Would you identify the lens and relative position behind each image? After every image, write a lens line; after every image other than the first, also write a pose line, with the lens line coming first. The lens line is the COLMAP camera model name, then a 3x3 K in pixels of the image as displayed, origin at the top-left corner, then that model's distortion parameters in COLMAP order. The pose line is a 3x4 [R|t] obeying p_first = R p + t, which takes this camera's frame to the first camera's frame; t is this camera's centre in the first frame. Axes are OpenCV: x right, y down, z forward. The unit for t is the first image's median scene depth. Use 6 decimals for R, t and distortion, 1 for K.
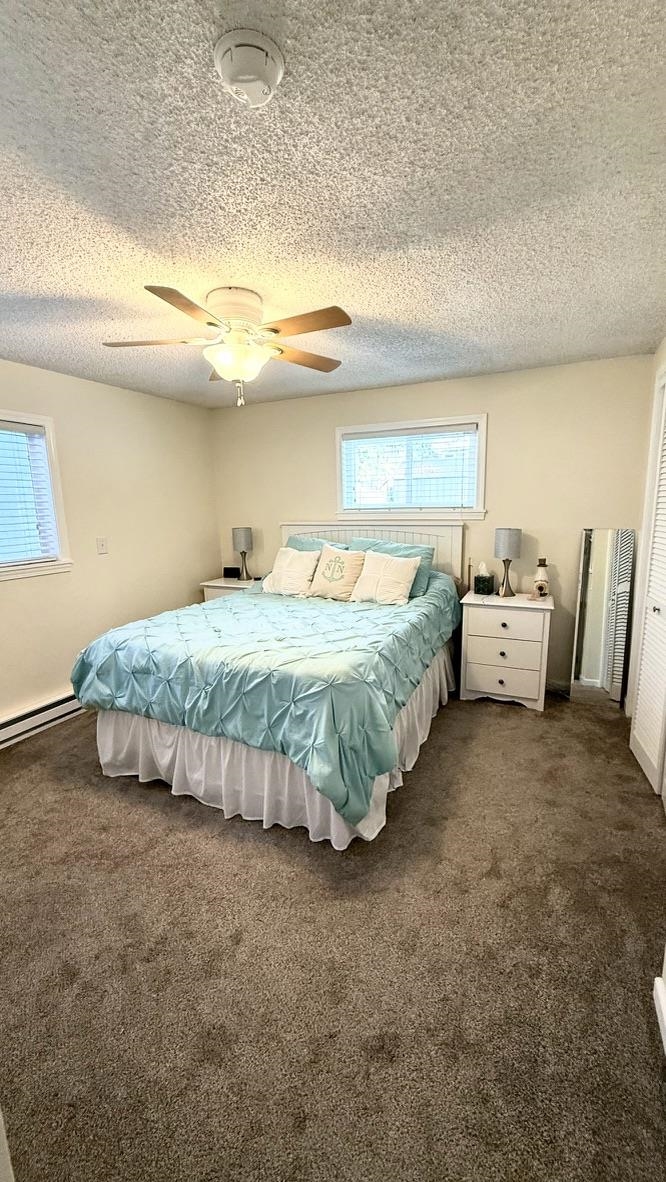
lens RADIAL K [[472.4, 0, 330.5], [0, 472.4, 591.6], [0, 0, 1]] dist [0.000433, 0.000048]
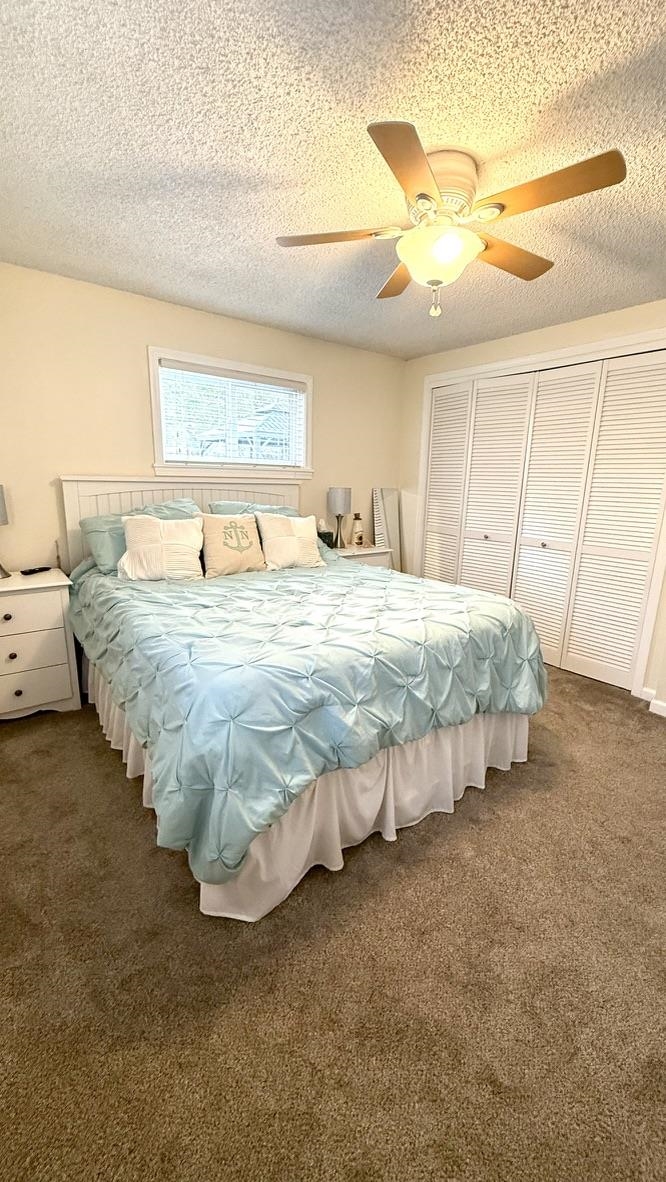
lens RADIAL K [[472.4, 0, 332.2], [0, 472.4, 589.0], [0, 0, 1]] dist [0.000433, 0.000048]
pose [[0.453872, -0.174840, 0.873746, -0.662594], [0.125210, 0.983346, 0.131731, -0.046261], [-0.882226, 0.049613, 0.468205, 0.499109]]
